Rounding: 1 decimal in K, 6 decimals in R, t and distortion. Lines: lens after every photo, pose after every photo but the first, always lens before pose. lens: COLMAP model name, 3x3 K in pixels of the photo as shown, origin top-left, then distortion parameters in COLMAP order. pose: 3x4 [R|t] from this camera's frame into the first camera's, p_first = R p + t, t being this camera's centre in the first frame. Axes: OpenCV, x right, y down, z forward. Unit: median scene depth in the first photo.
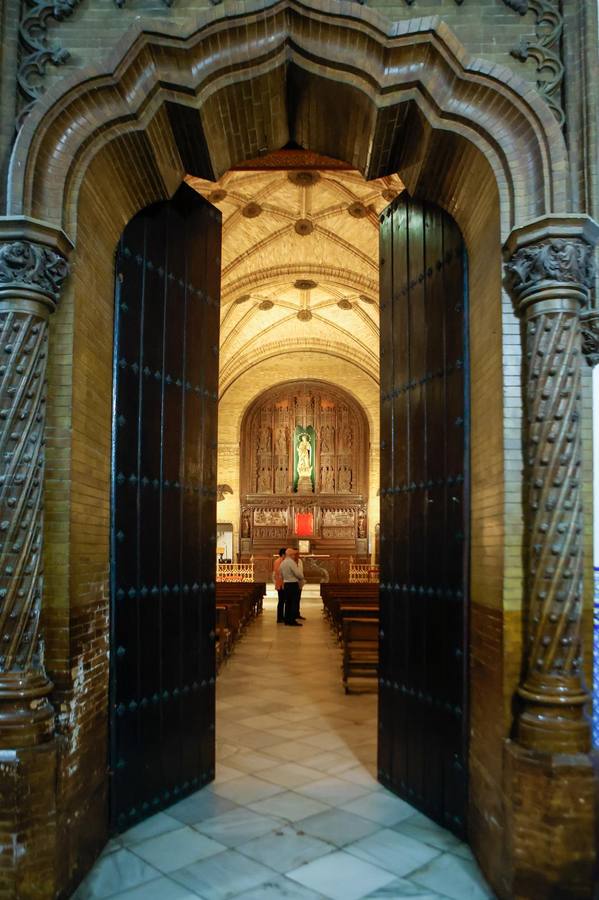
lens RADIAL K [[674.9, 0, 291.2], [0, 674.9, 548.8], [0, 0, 1]] dist [-0.069136, 0.002183]
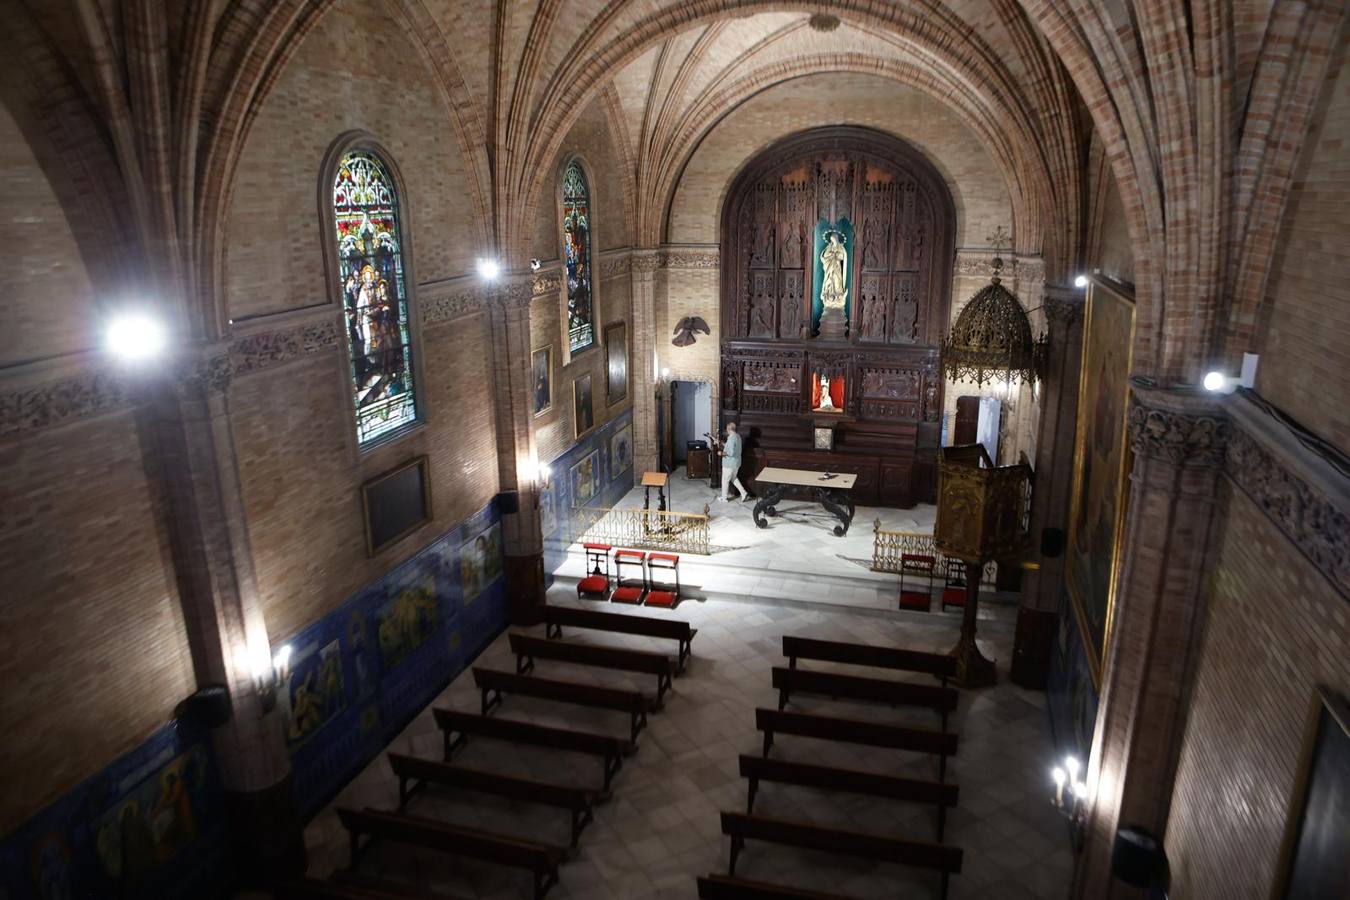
lens RADIAL K [[925.2, 0, 682.9], [0, 925.2, 461.7], [0, 0, 1]] dist [-0.111706, 0.075999]
pose [[0.967212, 0.059055, -0.247011, 0.096578], [0.015187, 0.957401, 0.288363, -0.209349], [0.253517, -0.282660, 0.925112, 0.225516]]
